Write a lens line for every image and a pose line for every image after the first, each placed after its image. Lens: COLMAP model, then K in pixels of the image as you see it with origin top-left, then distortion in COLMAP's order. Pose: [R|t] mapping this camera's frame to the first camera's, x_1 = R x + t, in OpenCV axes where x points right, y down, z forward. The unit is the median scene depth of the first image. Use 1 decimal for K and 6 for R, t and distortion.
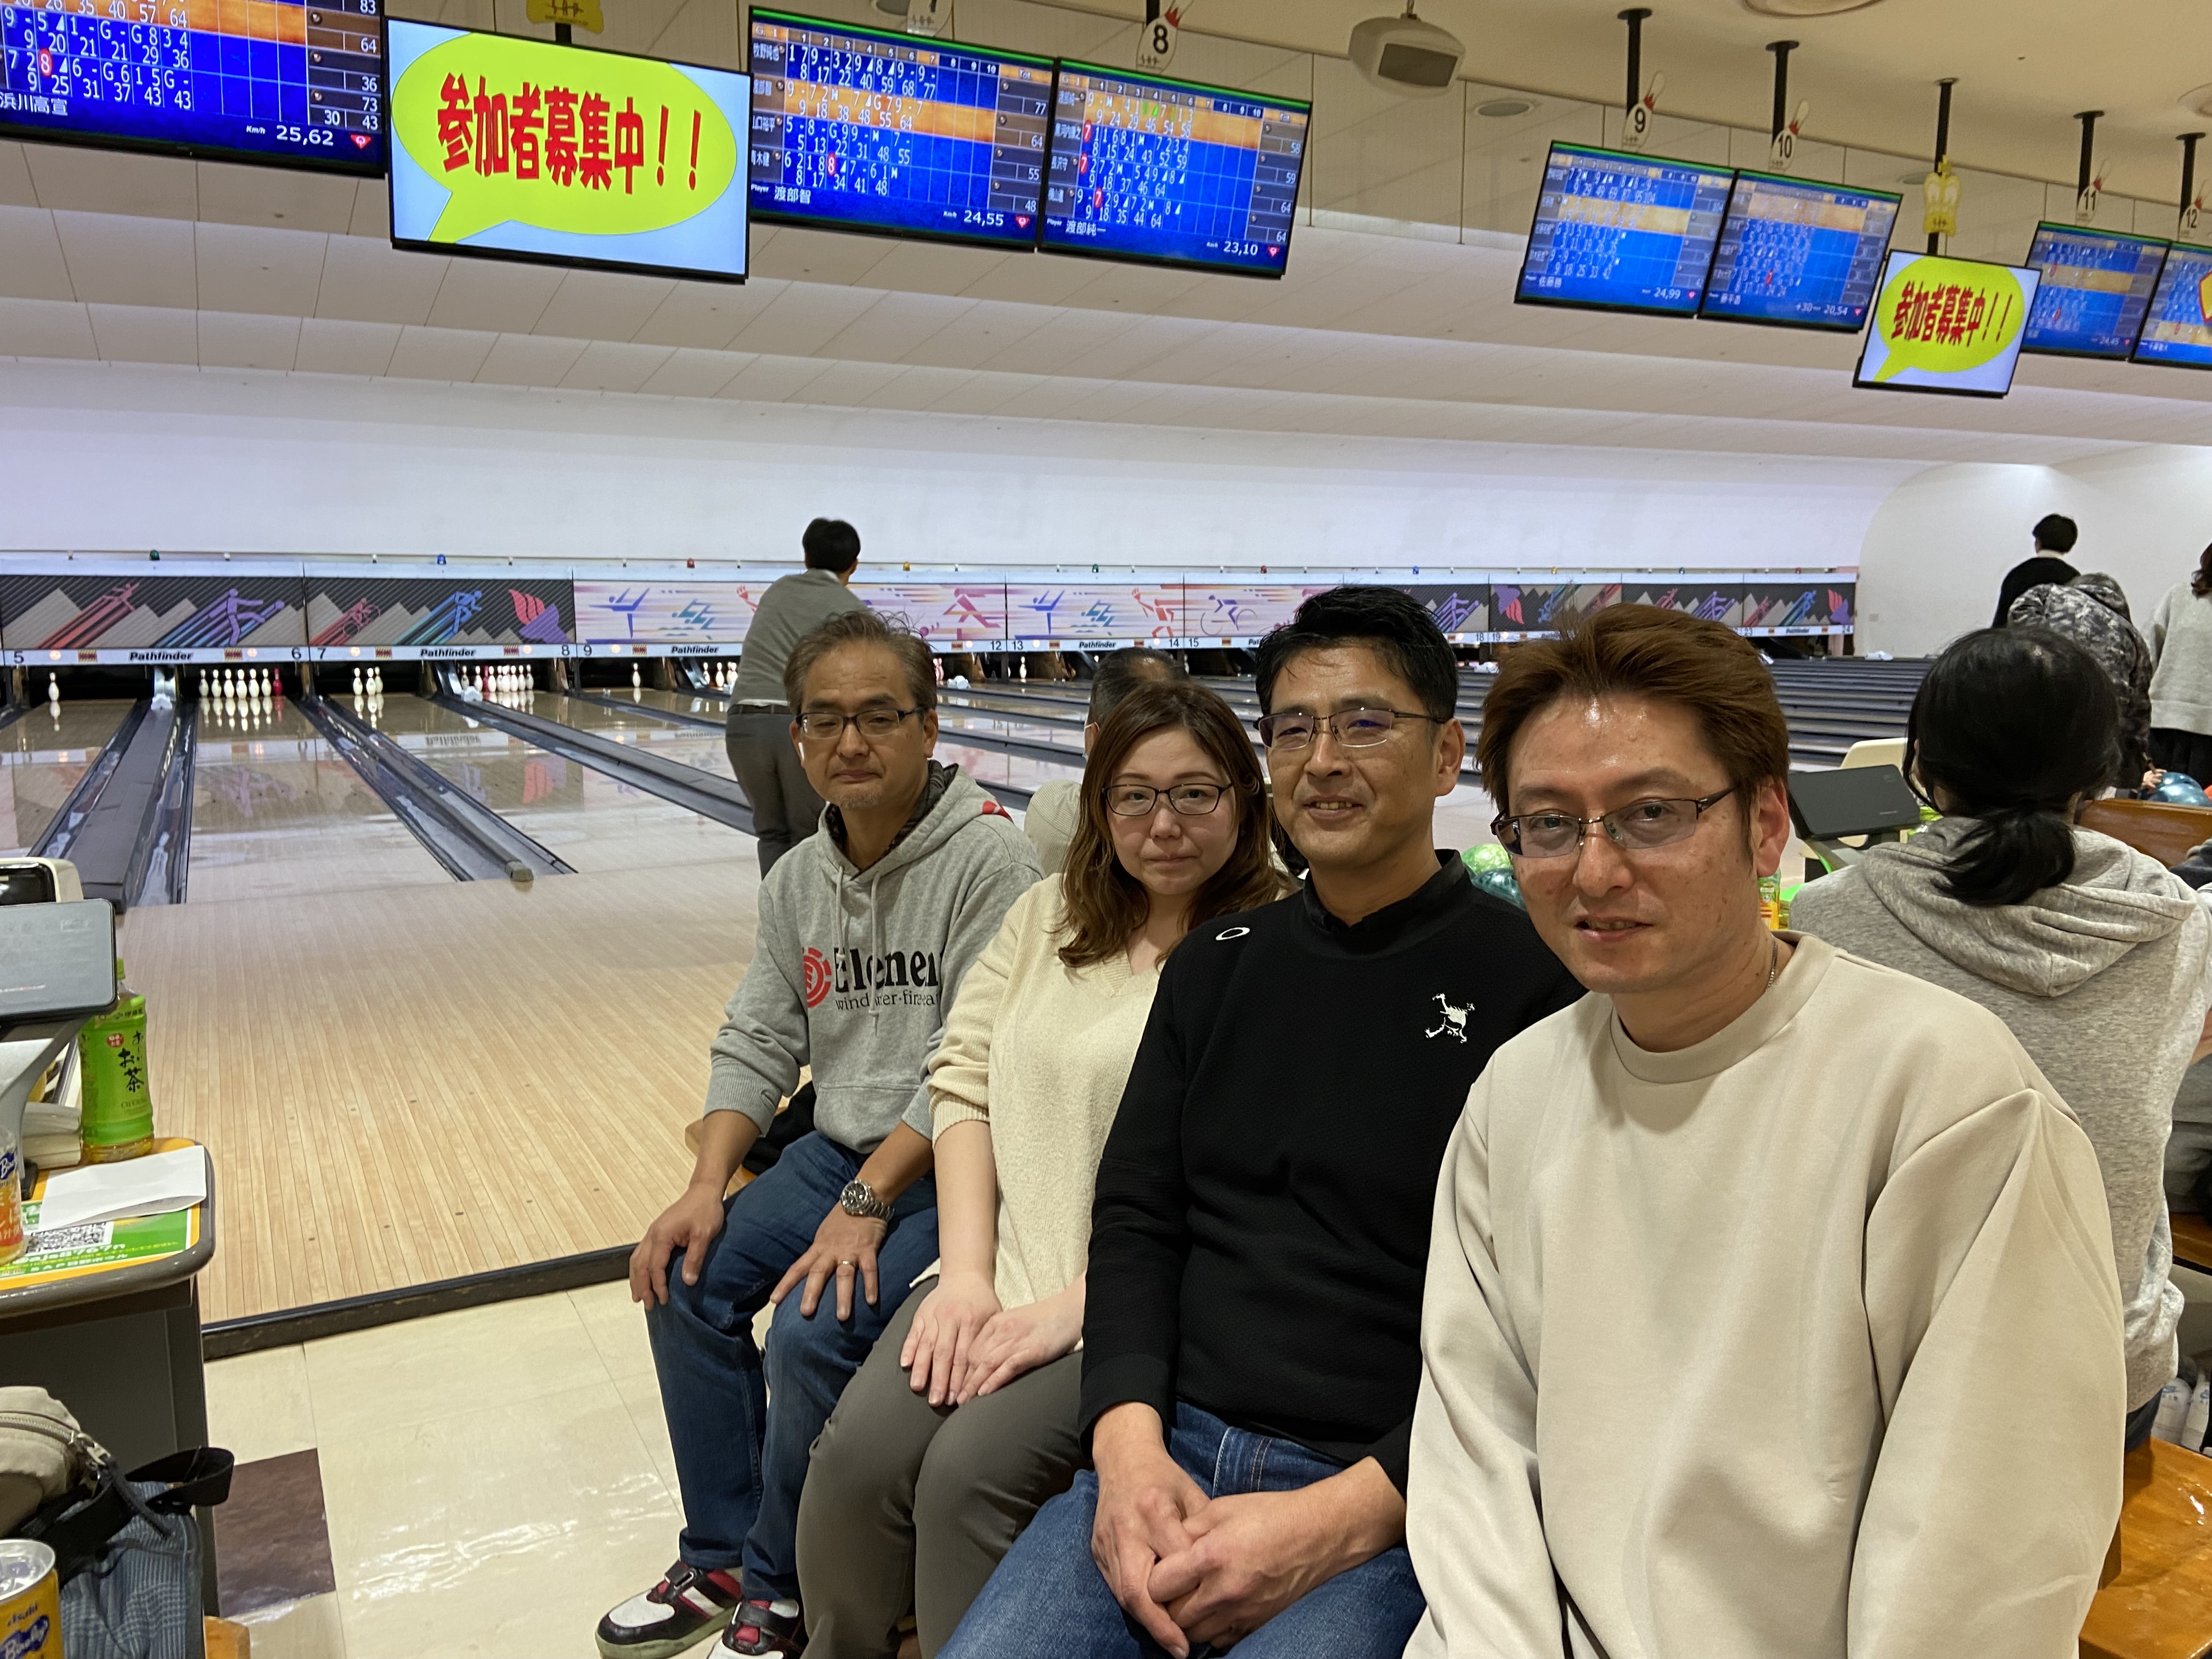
lens RADIAL K [[1702.2, 0, 1117.3], [0, 1702.2, 824.3], [0, 0, 1]] dist [0.061183, -0.034833]
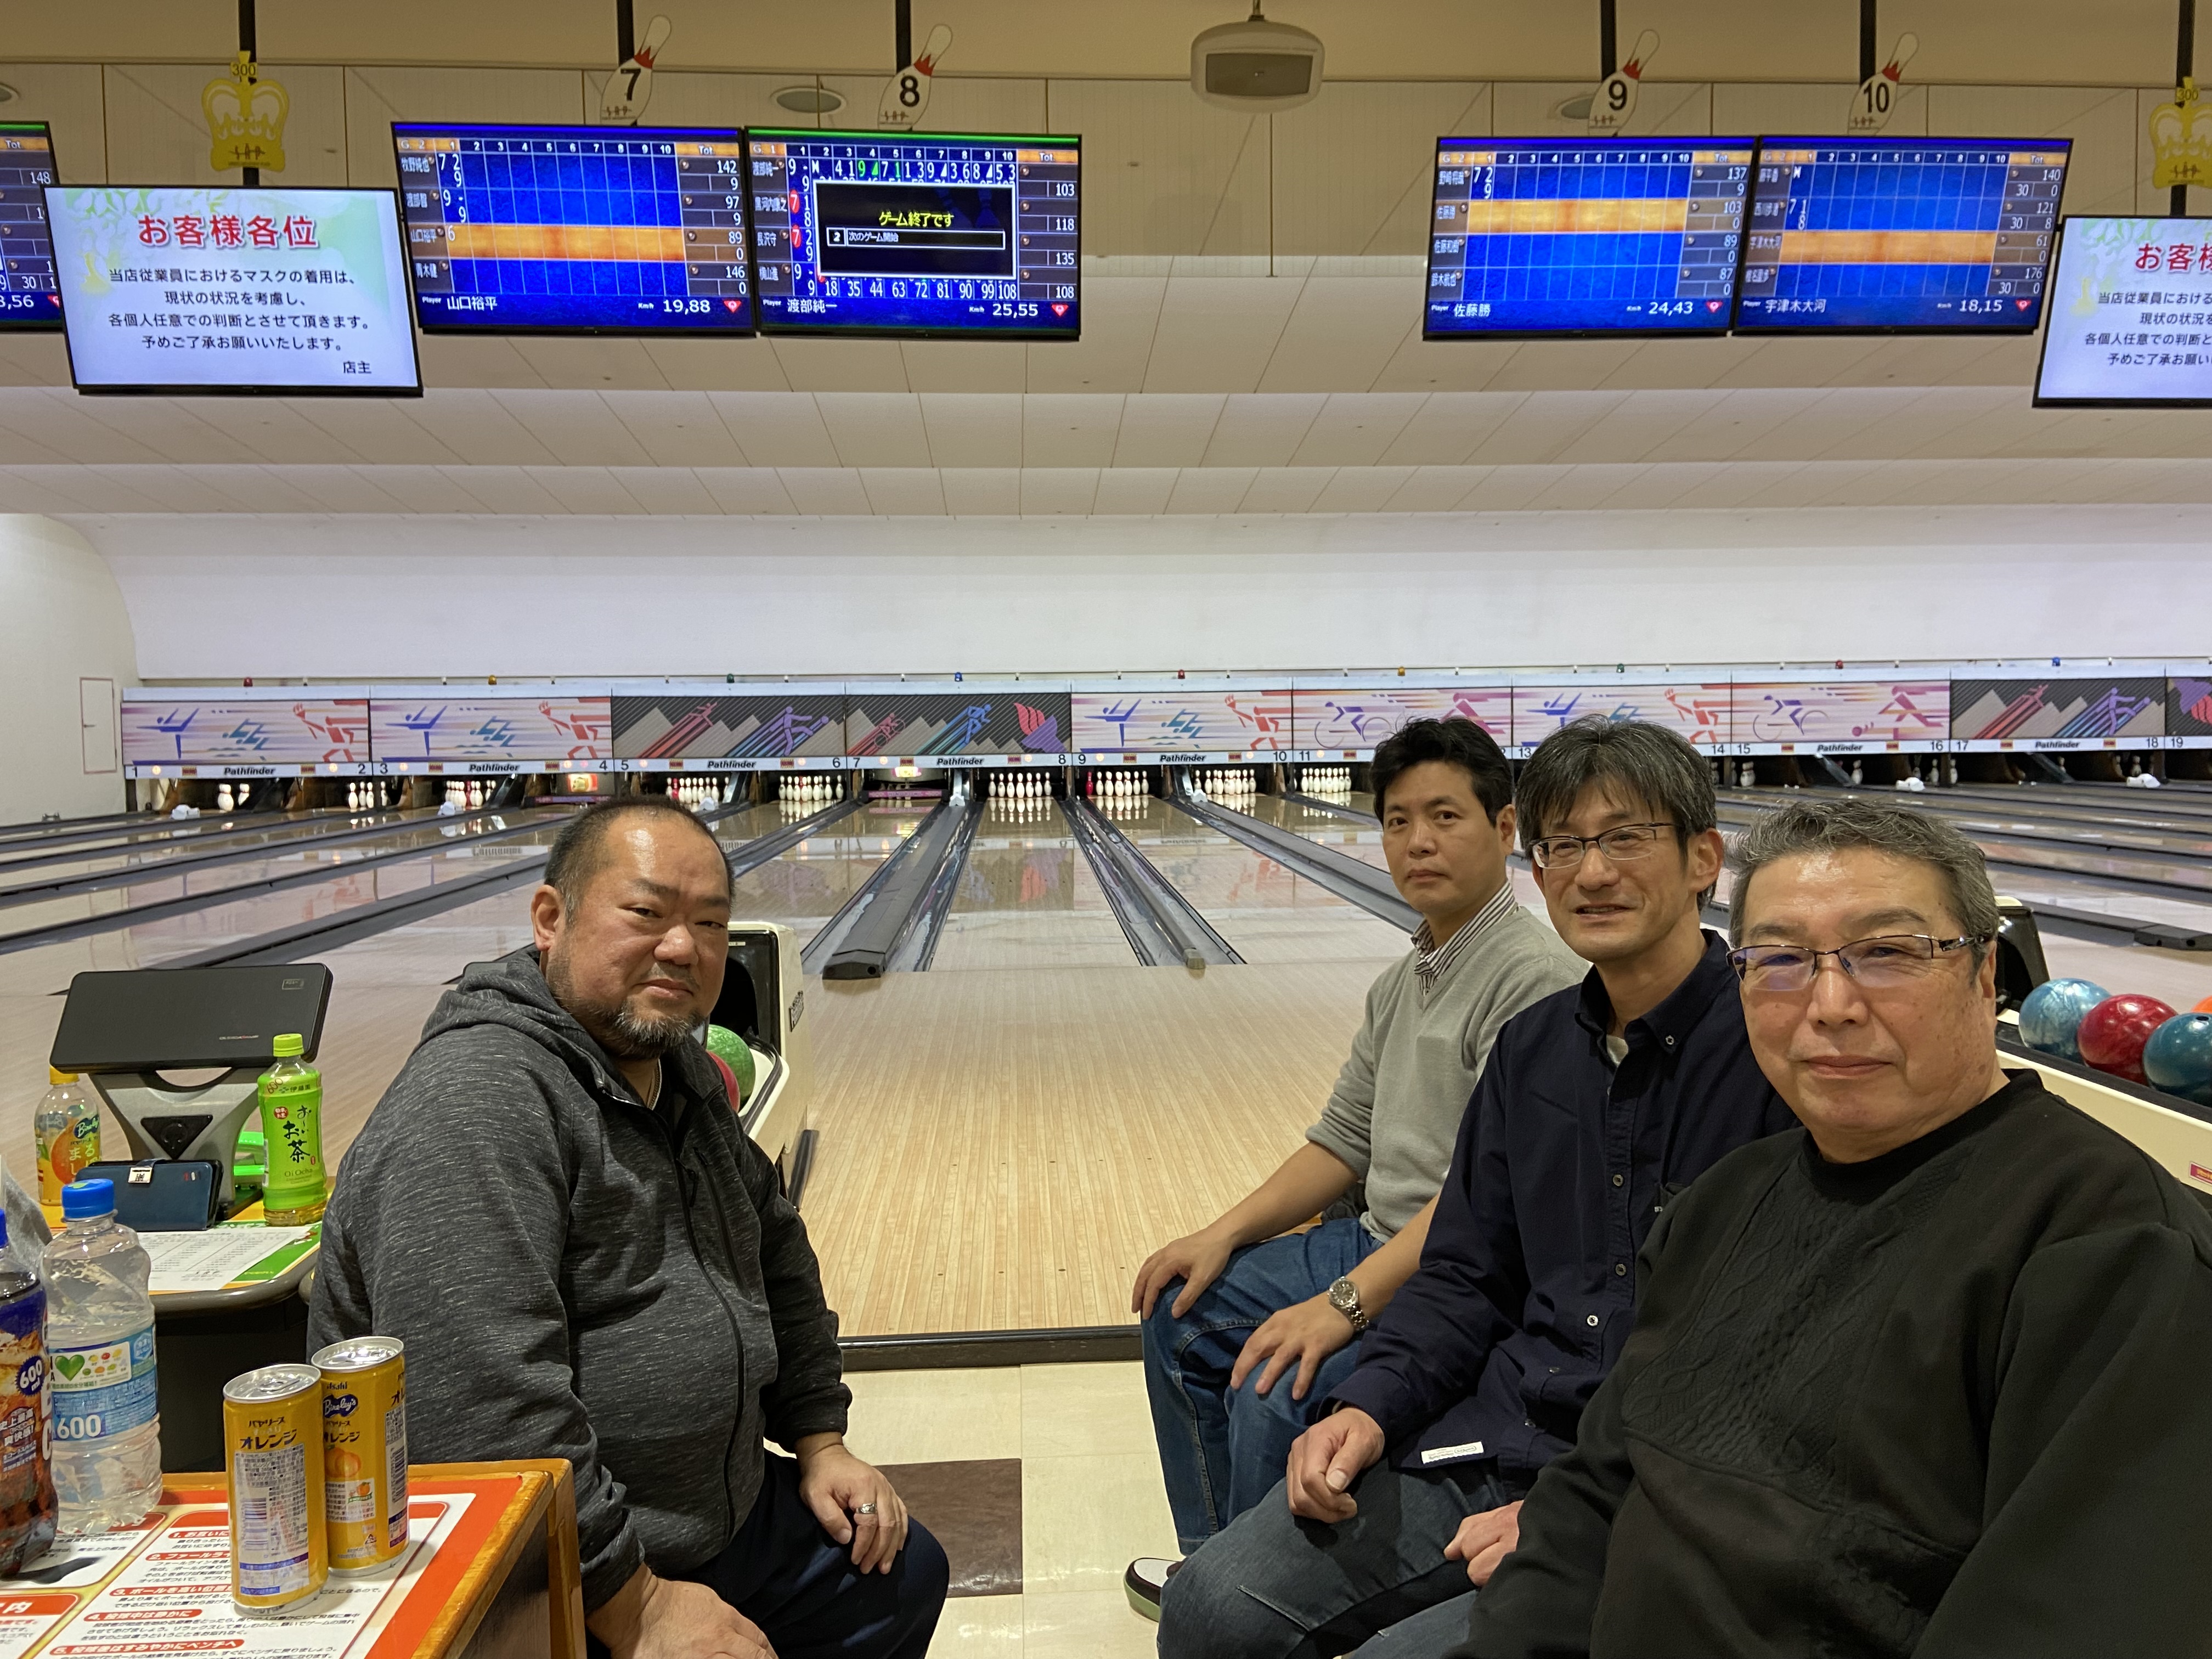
lens RADIAL K [[1702.2, 0, 1074.1], [0, 1702.2, 786.3], [0, 0, 1]] dist [0.061183, -0.034833]
pose [[0.909304, 0.008540, -0.416046, 0.130108], [-0.043080, 0.996349, -0.073705, -0.009595], [0.413897, 0.084943, 0.906352, 0.070669]]
